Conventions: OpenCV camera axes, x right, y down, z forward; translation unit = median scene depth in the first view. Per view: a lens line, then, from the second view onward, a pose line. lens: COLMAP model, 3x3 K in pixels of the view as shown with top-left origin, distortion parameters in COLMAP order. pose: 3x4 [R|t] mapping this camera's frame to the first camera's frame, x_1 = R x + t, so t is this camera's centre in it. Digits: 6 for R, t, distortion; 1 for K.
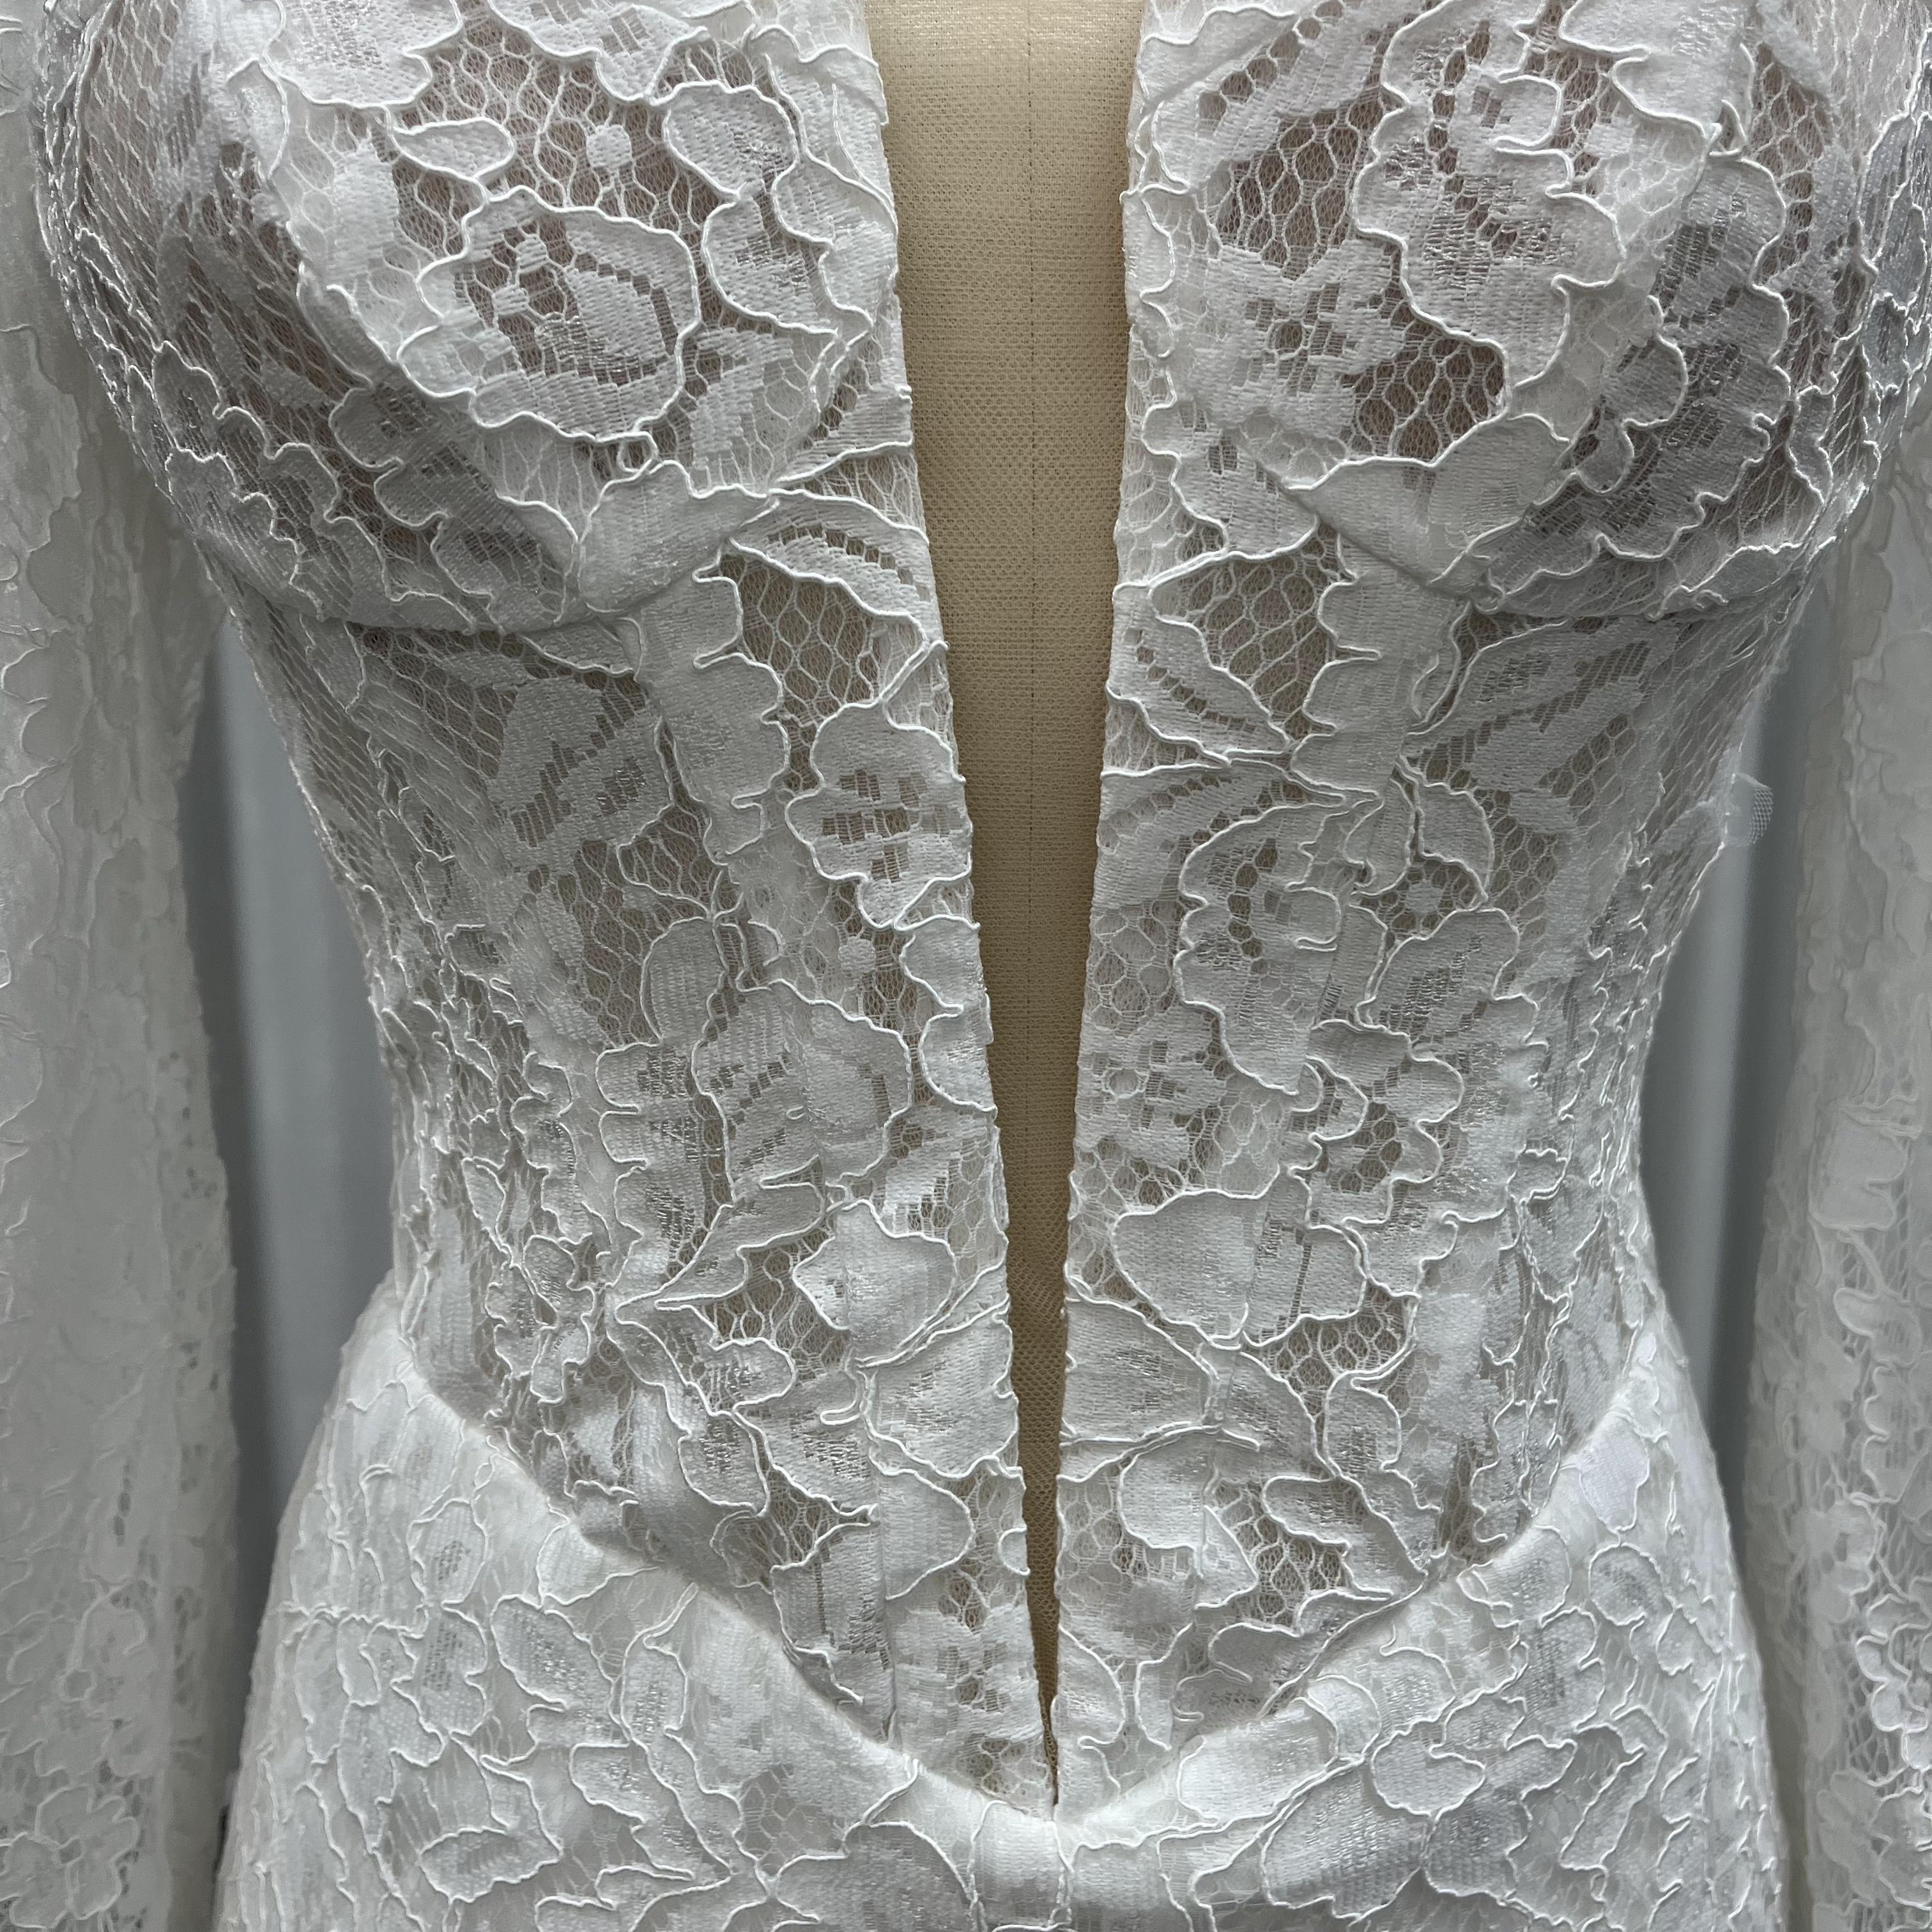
lens RADIAL K [[1968.1, 0, 966.0], [0, 1968.1, 966.0], [0, 0, 1]] dist [0.009947, -0.001275]
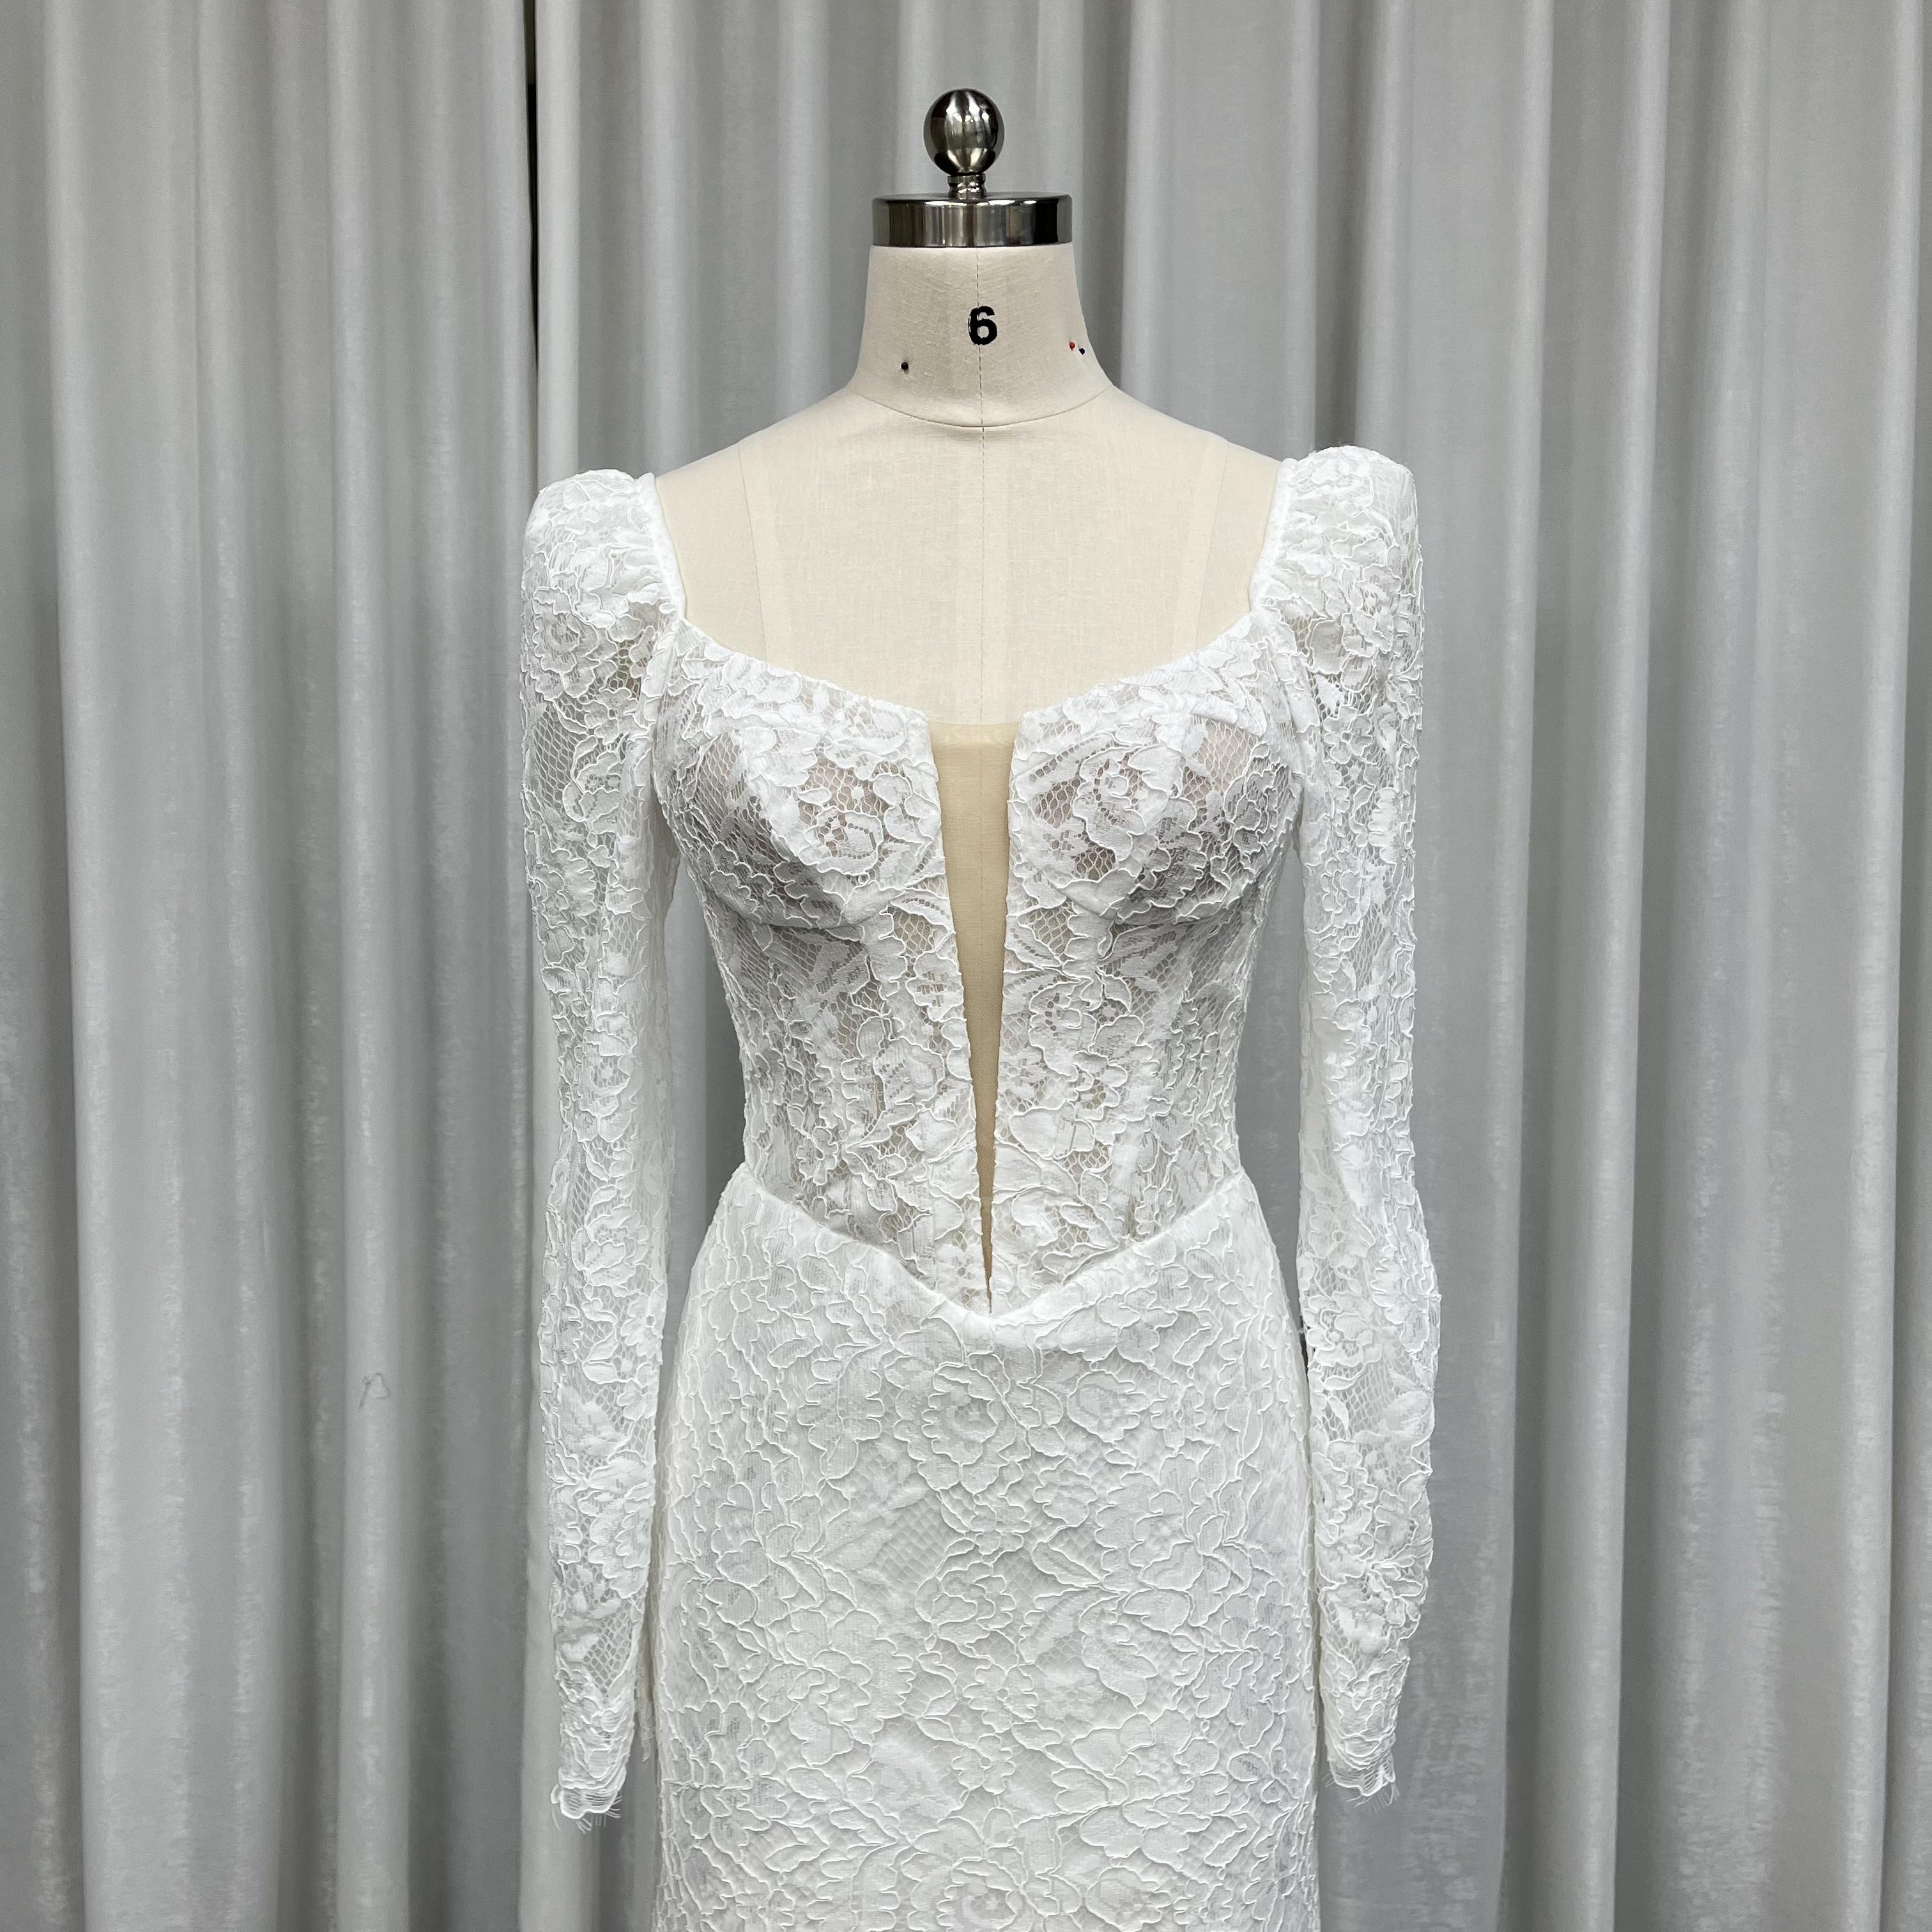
lens RADIAL K [[1964.0, 0, 971.1], [0, 1964.0, 953.7], [0, 0, 1]] dist [0.140658, -0.293726]
pose [[0.999284, 0.002745, -0.037728, 0.136122], [-0.006118, 0.995961, -0.089582, 0.159524], [0.037329, 0.089748, 0.995265, -2.186130]]
